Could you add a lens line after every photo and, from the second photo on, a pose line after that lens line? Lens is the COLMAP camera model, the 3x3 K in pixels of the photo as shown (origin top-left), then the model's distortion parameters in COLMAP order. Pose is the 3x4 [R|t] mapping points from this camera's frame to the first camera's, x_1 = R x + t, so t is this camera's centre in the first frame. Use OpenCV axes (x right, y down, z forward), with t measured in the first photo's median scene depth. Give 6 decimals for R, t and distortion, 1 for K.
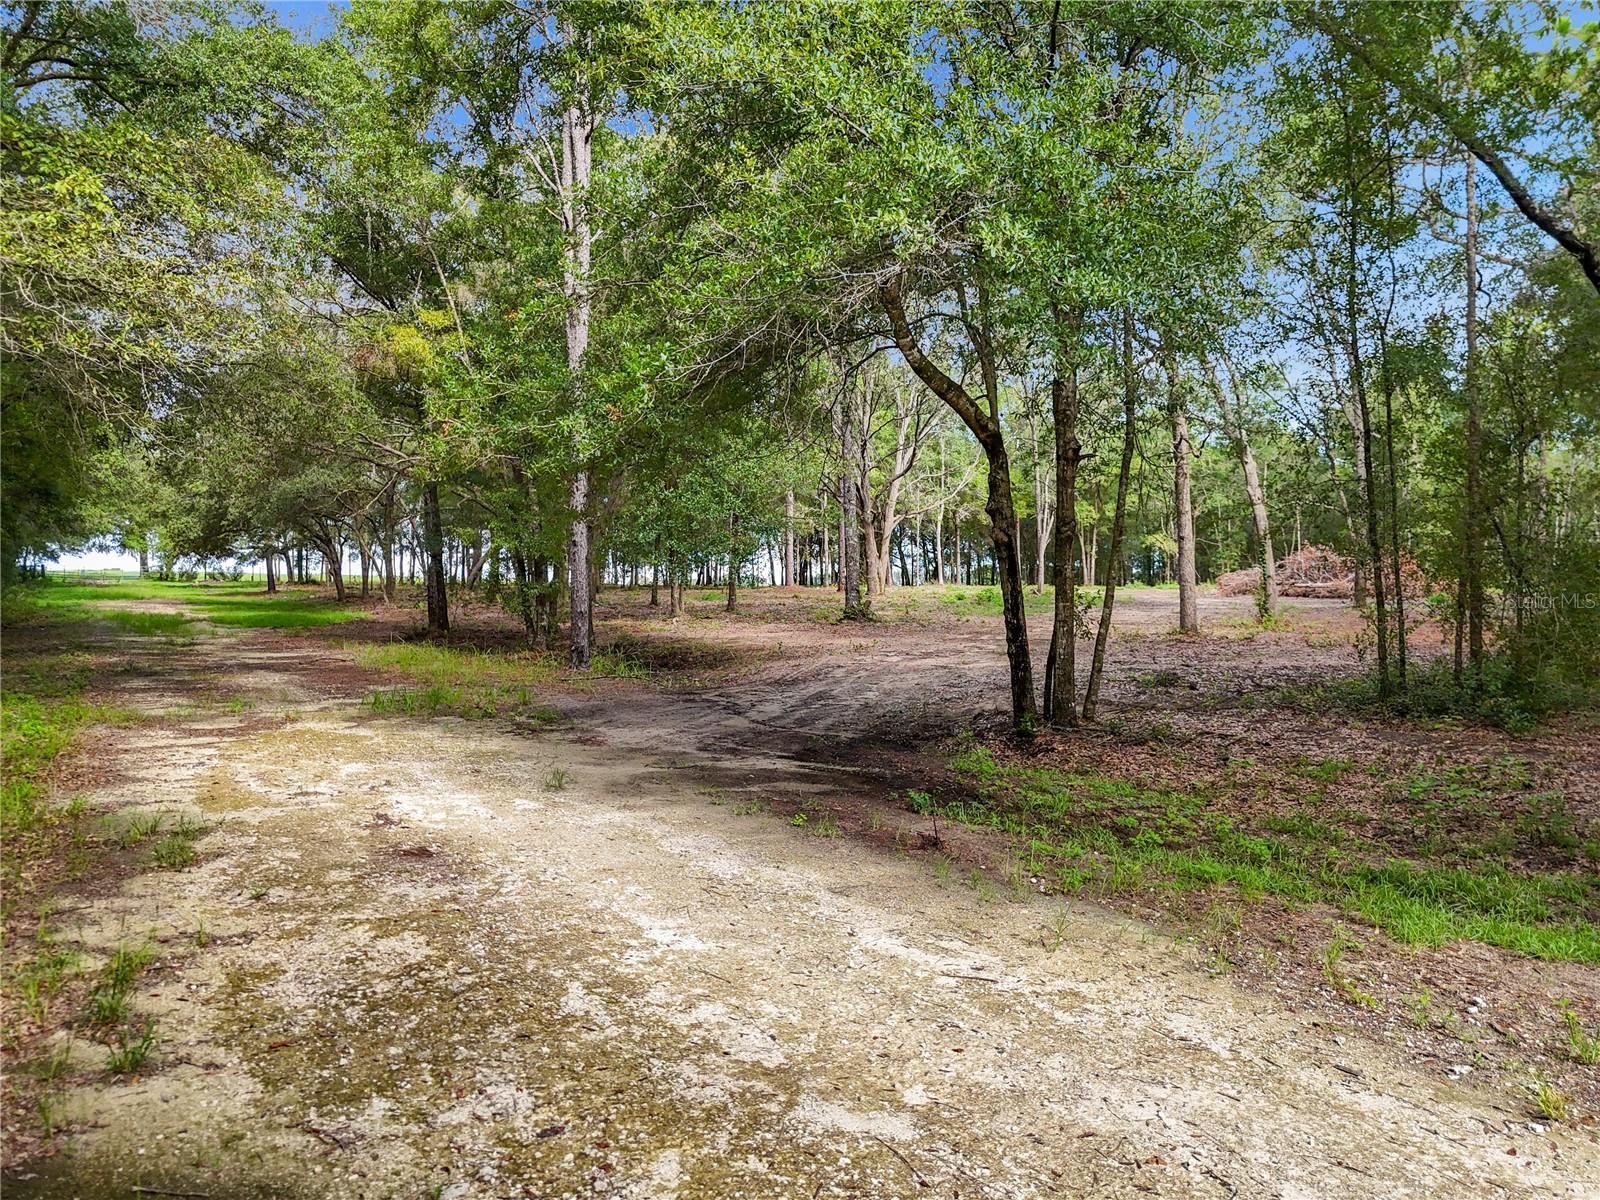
lens RADIAL K [[1115.3, 0, 797.3], [0, 1115.3, 610.1], [0, 0, 1]] dist [0.085233, 0.000060]
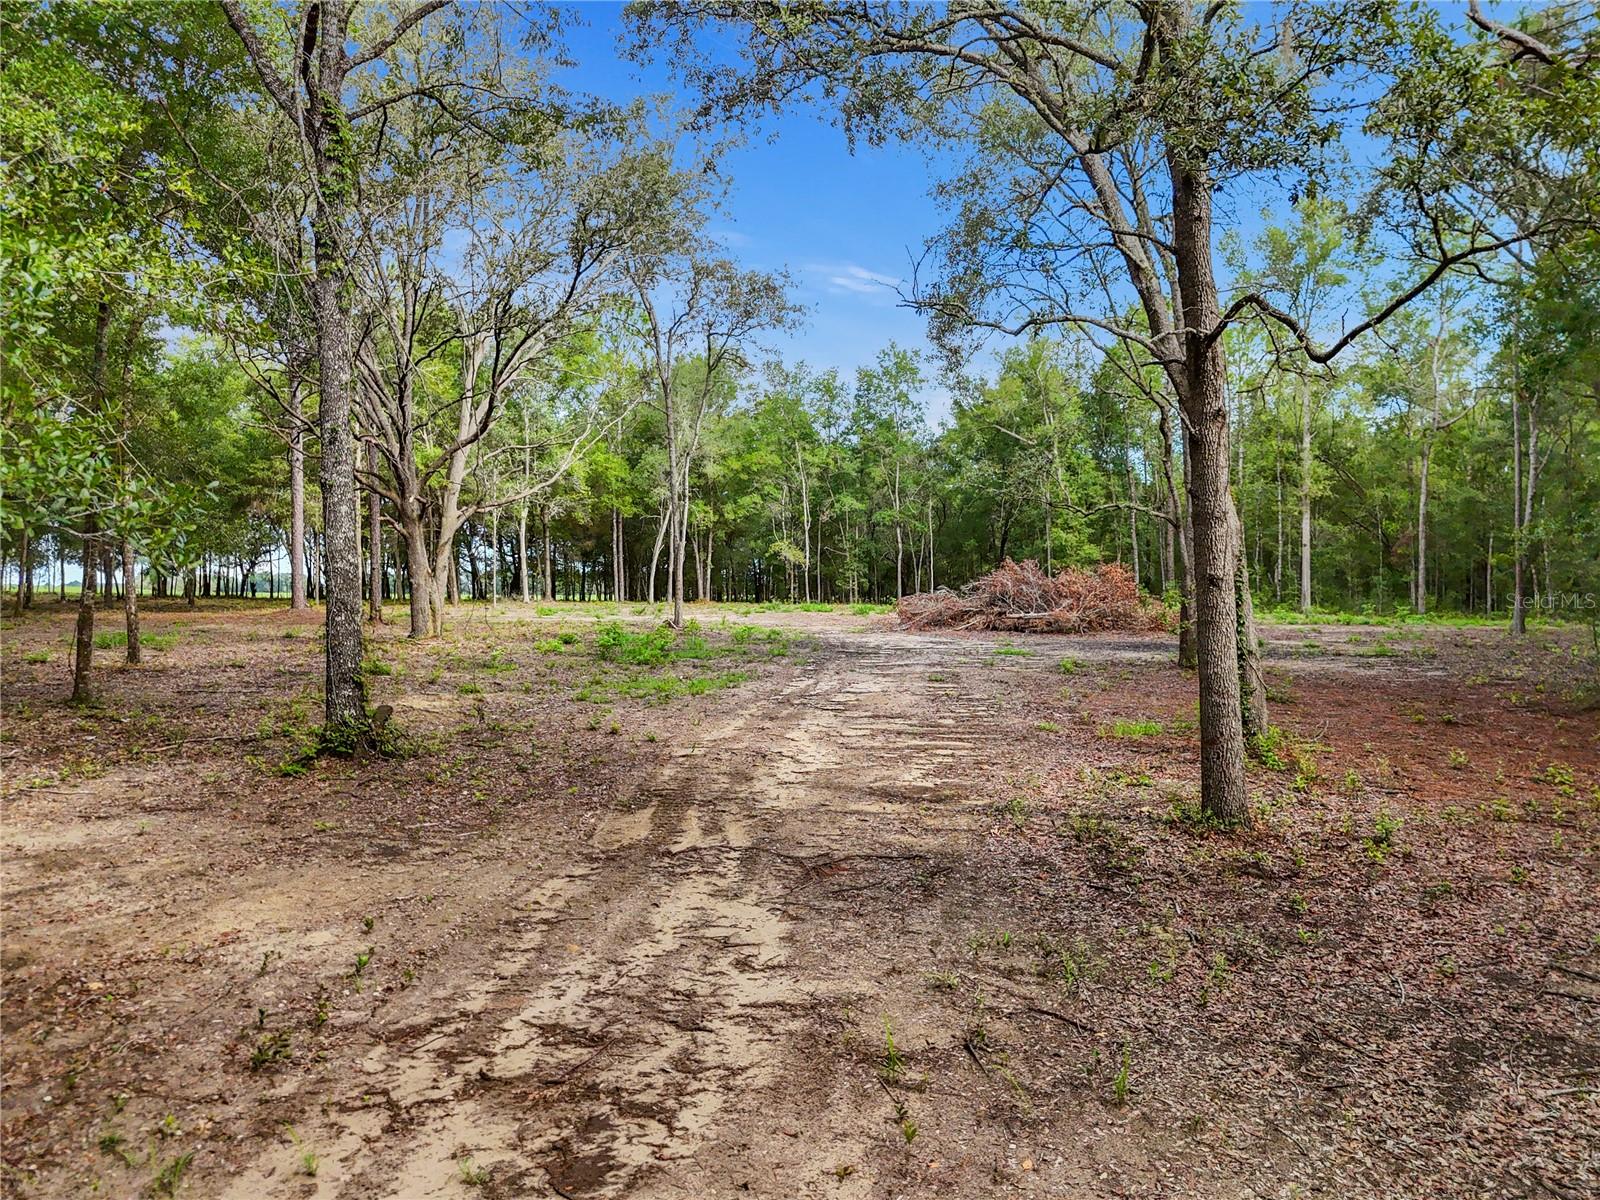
lens RADIAL K [[1115.3, 0, 797.3], [0, 1115.3, 610.1], [0, 0, 1]] dist [0.085233, 0.000060]
pose [[0.930622, -0.004211, 0.365957, 0.020453], [0.004014, 0.999991, 0.001297, -0.017044], [-0.365960, 0.000262, 0.930631, 0.217255]]
